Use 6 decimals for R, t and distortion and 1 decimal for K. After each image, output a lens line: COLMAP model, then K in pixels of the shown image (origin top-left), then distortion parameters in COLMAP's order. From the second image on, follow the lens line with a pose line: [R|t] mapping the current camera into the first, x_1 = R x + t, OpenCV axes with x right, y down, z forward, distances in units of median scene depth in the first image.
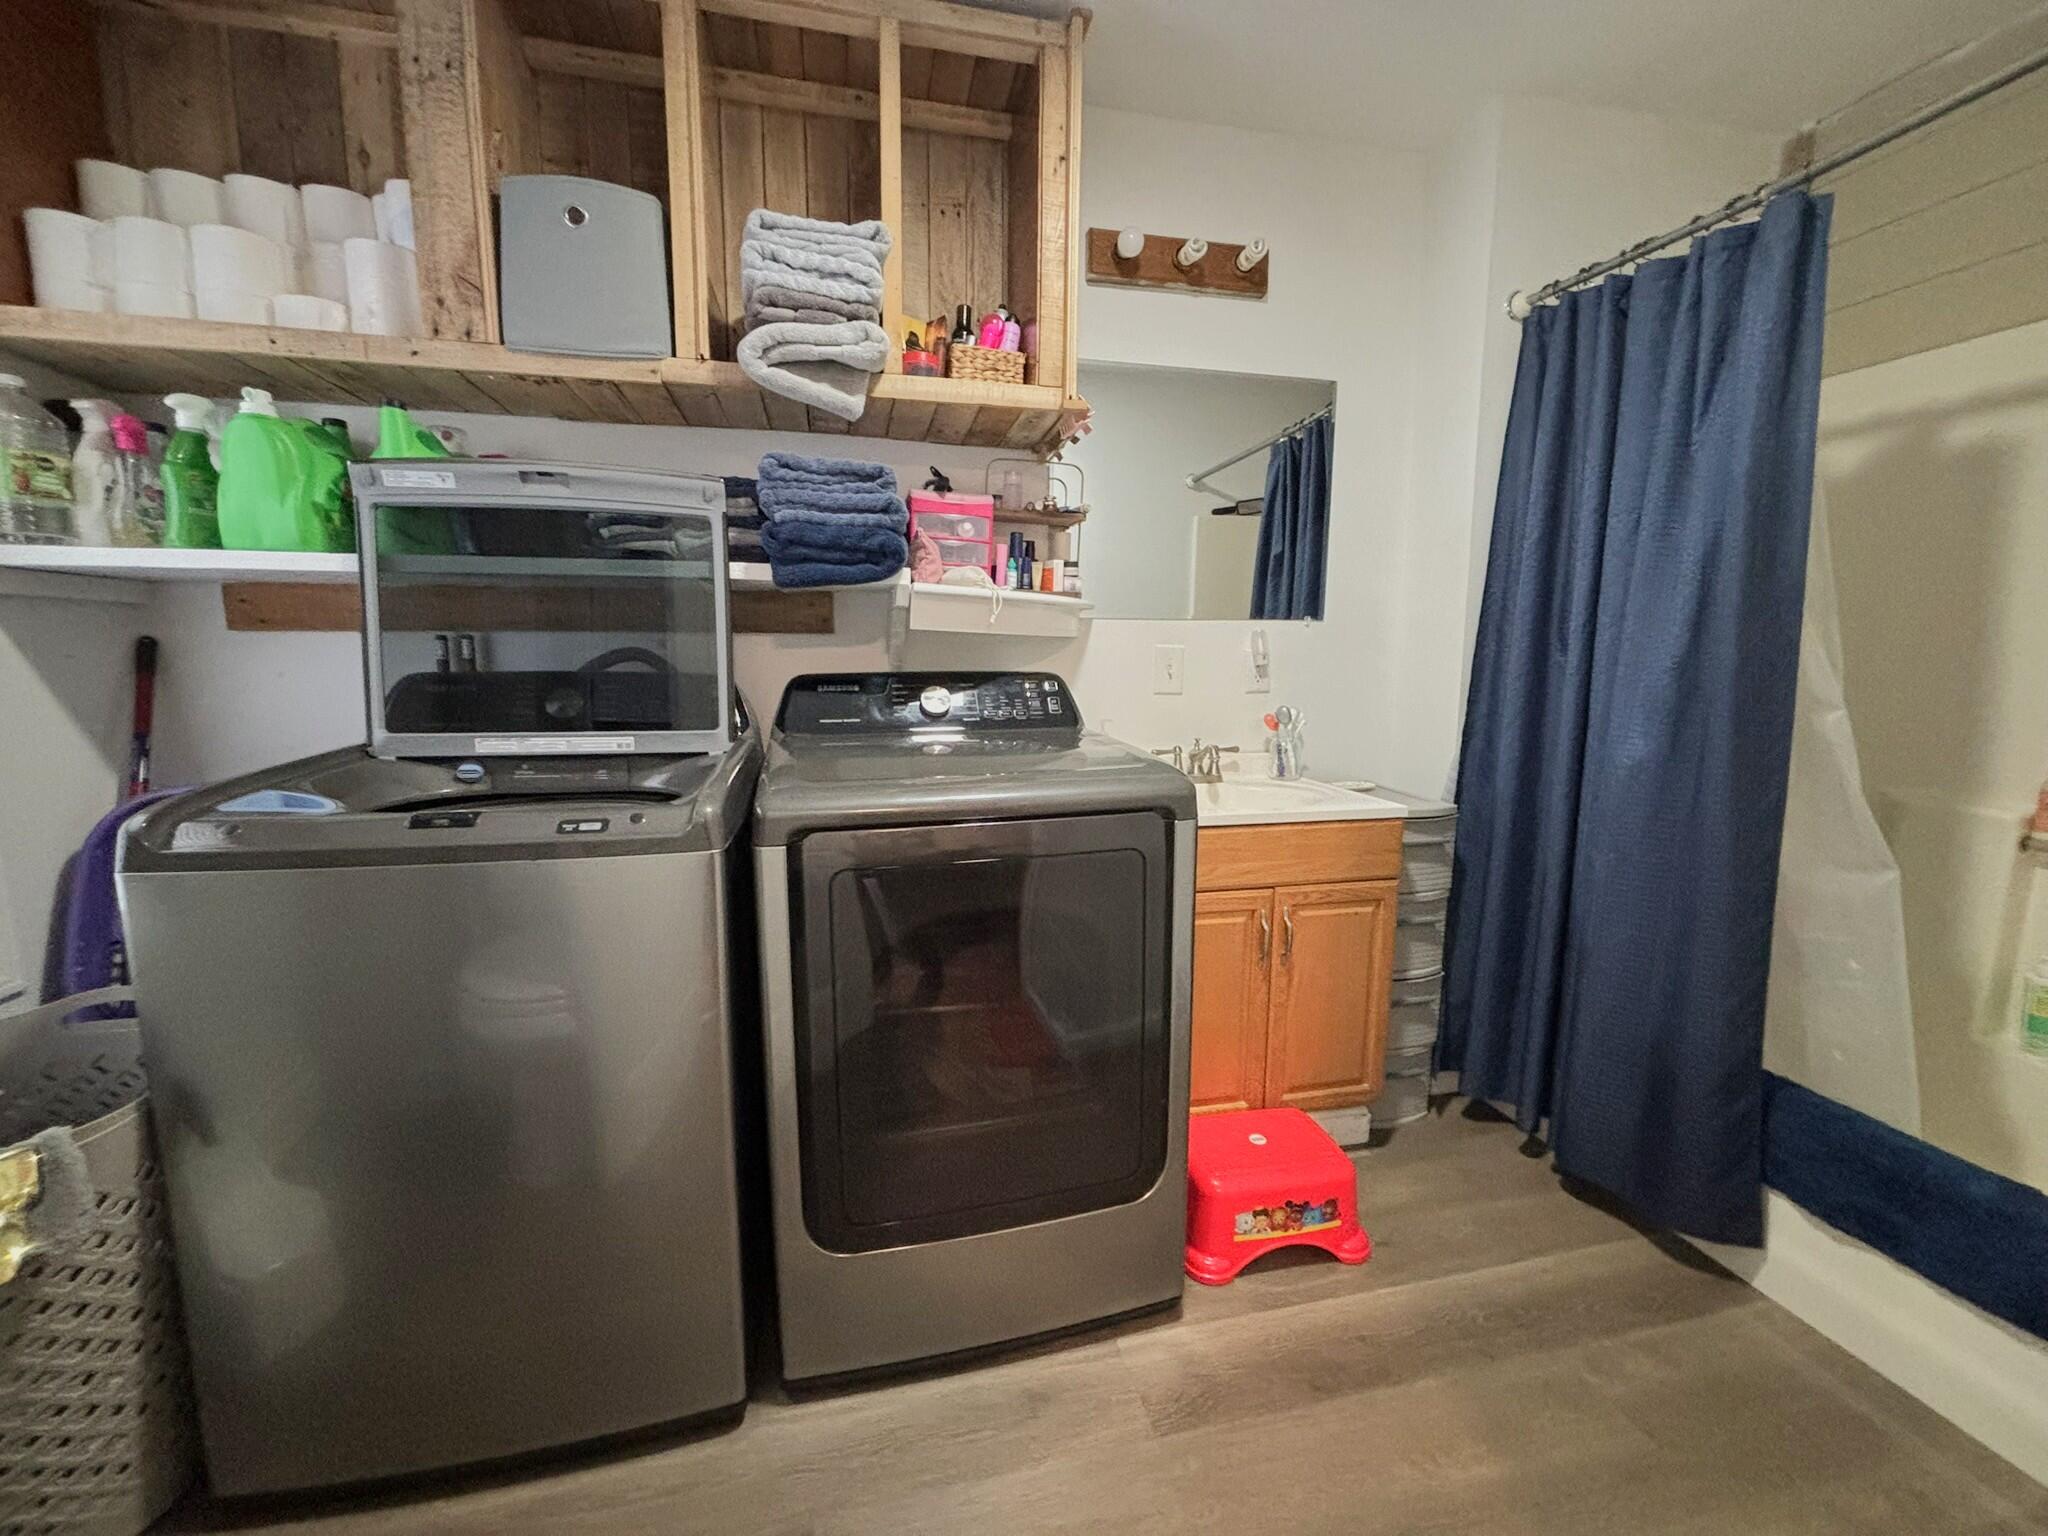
lens RADIAL K [[831.2, 0, 1027.2], [0, 831.2, 757.5], [0, 0, 1]] dist [-0.007654, 0.008095]
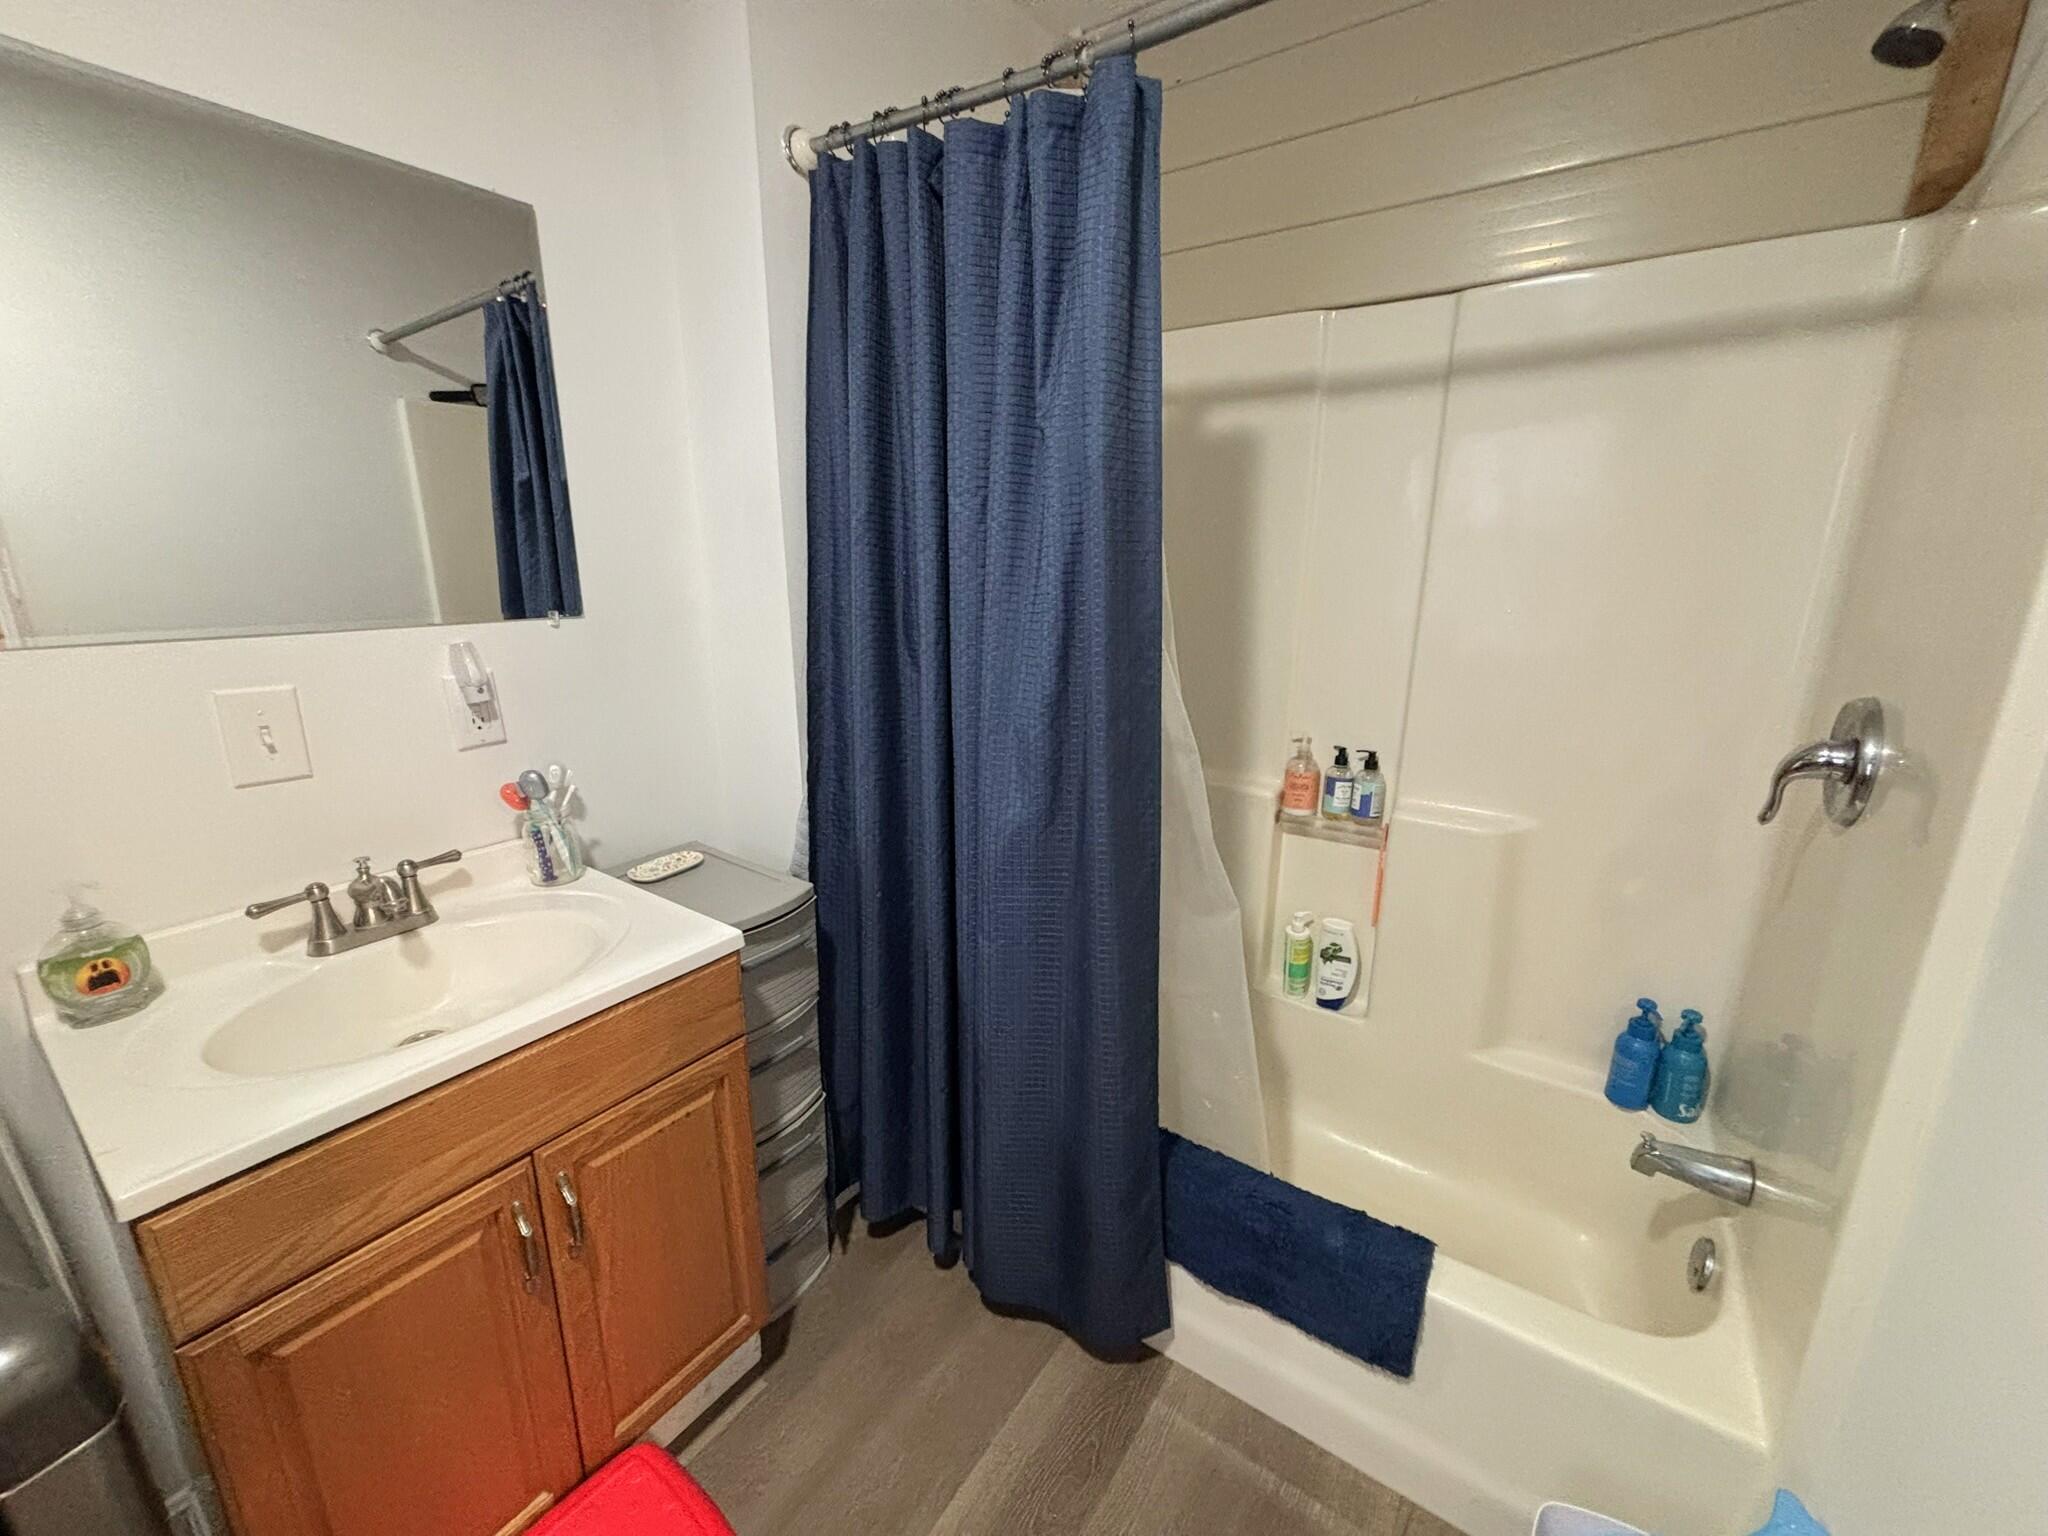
lens RADIAL K [[831.2, 0, 1027.2], [0, 831.2, 757.5], [0, 0, 1]] dist [-0.007654, 0.008095]
pose [[0.743986, -0.170391, 0.646105, 0.223603], [0.089137, 0.983607, 0.156757, -0.157999], [-0.662224, -0.059033, 0.746977, 0.368396]]
